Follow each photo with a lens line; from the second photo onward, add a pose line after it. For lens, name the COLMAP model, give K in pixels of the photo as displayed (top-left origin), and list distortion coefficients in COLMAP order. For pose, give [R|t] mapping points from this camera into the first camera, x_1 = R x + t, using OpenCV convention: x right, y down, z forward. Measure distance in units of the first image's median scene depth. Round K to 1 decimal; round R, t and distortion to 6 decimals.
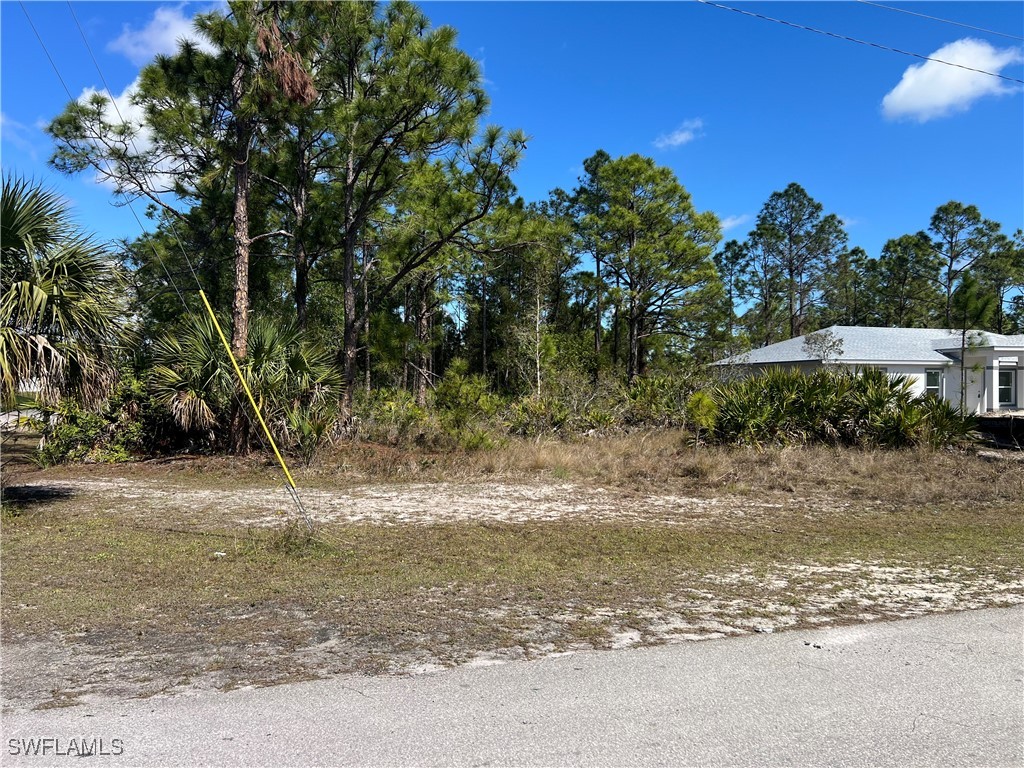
lens RADIAL K [[775.1, 0, 512.0], [0, 775.1, 384.0], [0, 0, 1]] dist [0.043366, -0.099031]
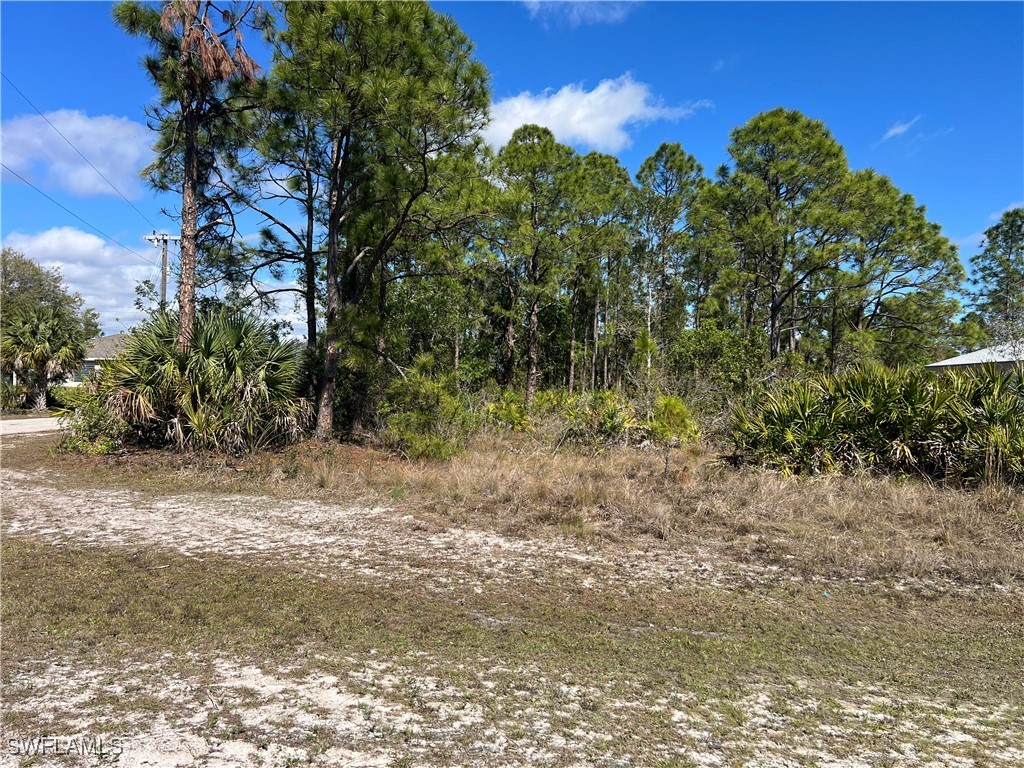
lens RADIAL K [[775.1, 0, 512.0], [0, 775.1, 384.0], [0, 0, 1]] dist [0.043366, -0.099031]
pose [[0.928560, 0.009382, -0.371064, 0.226794], [-0.010908, 0.999938, -0.002014, 0.001147], [0.371023, 0.005917, 0.928605, 0.145697]]
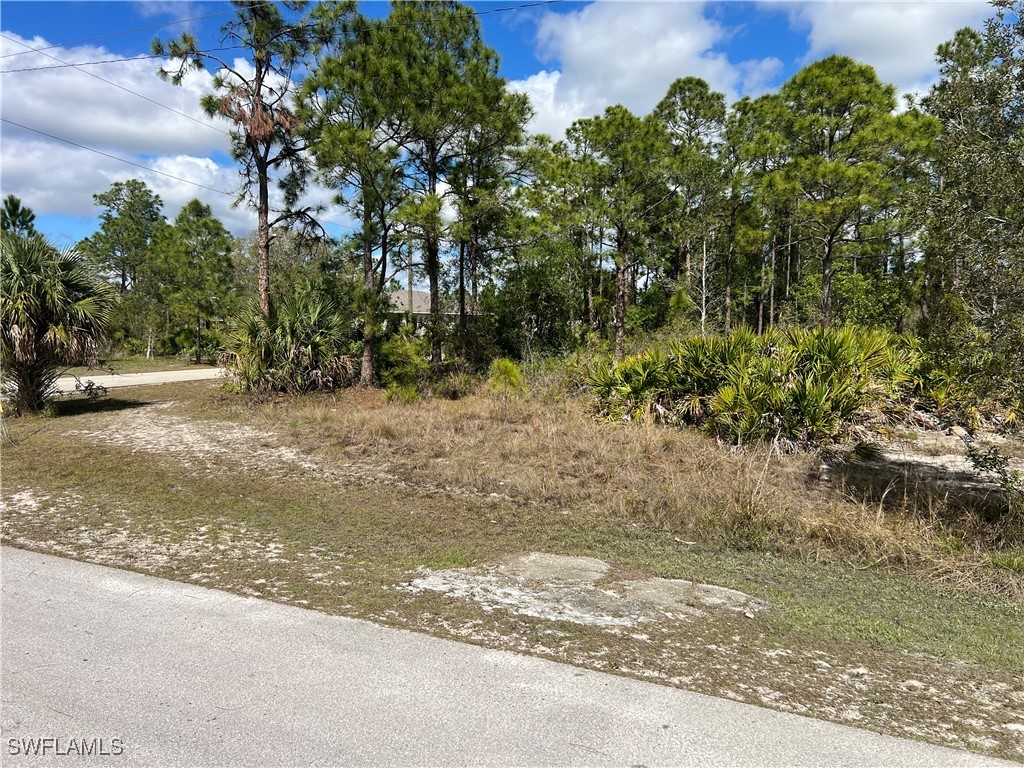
lens RADIAL K [[775.1, 0, 512.0], [0, 775.1, 384.0], [0, 0, 1]] dist [0.043366, -0.099031]
pose [[0.687466, 0.058475, -0.723858, 0.594293], [0.005114, 0.996338, 0.085344, -0.027886], [0.726198, -0.062373, 0.684650, 0.199764]]
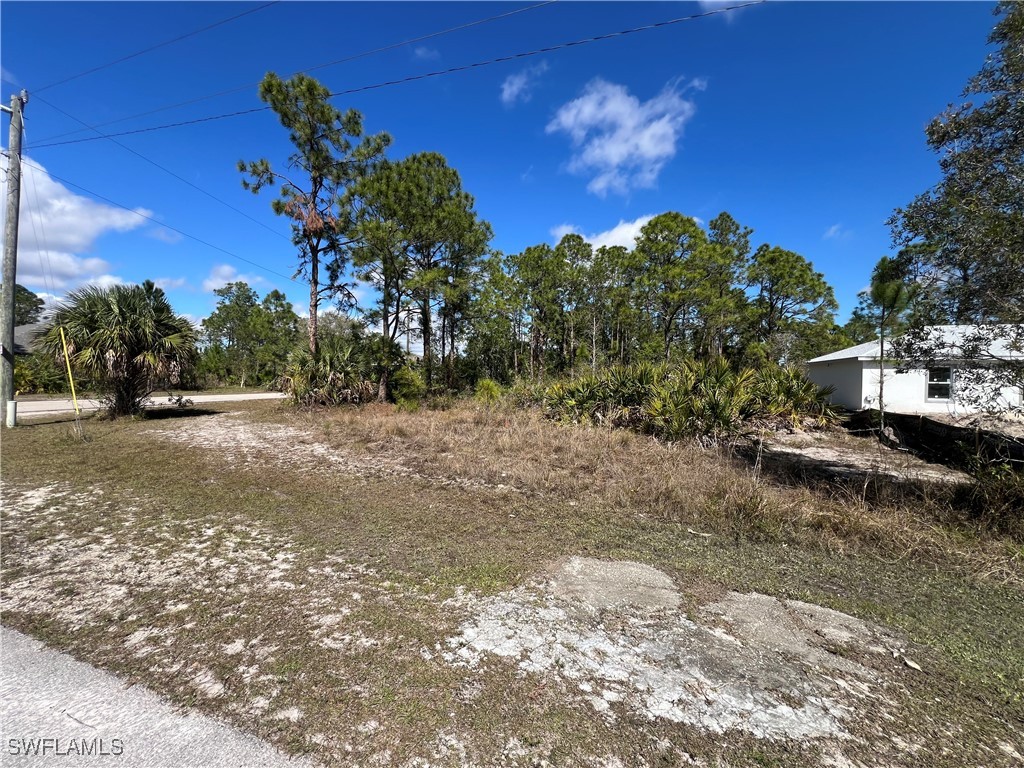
lens RADIAL K [[411.0, 0, 512.0], [0, 411.0, 384.0], [0, 0, 1]] dist [-0.011499, 0.000014]
pose [[0.774333, 0.026817, -0.632210, 0.455602], [-0.014840, 0.999596, 0.024224, -0.002385], [0.632604, -0.009375, 0.774418, 0.282157]]
